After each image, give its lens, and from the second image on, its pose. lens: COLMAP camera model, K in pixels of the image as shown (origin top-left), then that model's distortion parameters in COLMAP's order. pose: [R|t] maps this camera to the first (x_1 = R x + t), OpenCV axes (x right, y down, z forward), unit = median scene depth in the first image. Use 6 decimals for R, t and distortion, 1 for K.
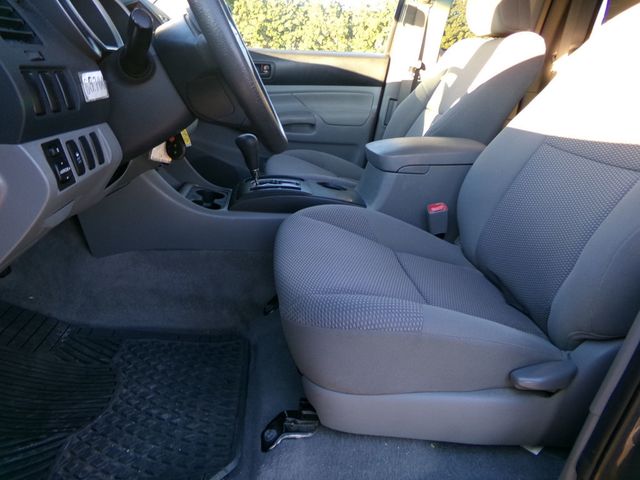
lens RADIAL K [[425.6, 0, 321.0], [0, 425.6, 233.9], [0, 0, 1]] dist [-0.026539, 0.048083]
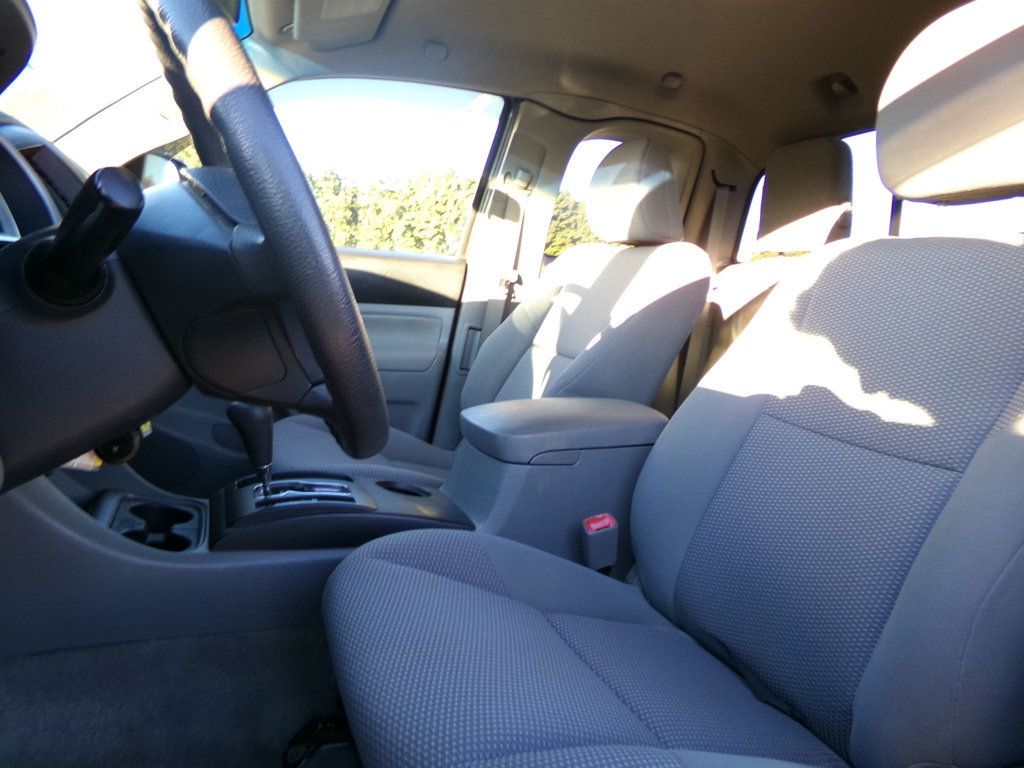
lens RADIAL K [[681.0, 0, 496.9], [0, 681.0, 378.6], [0, 0, 1]] dist [-0.026539, 0.048083]
pose [[0.958826, 0.001001, 0.283993, -0.107730], [0.058771, 0.977647, -0.201870, -0.066374], [-0.277847, 0.210249, 0.937335, 0.123306]]
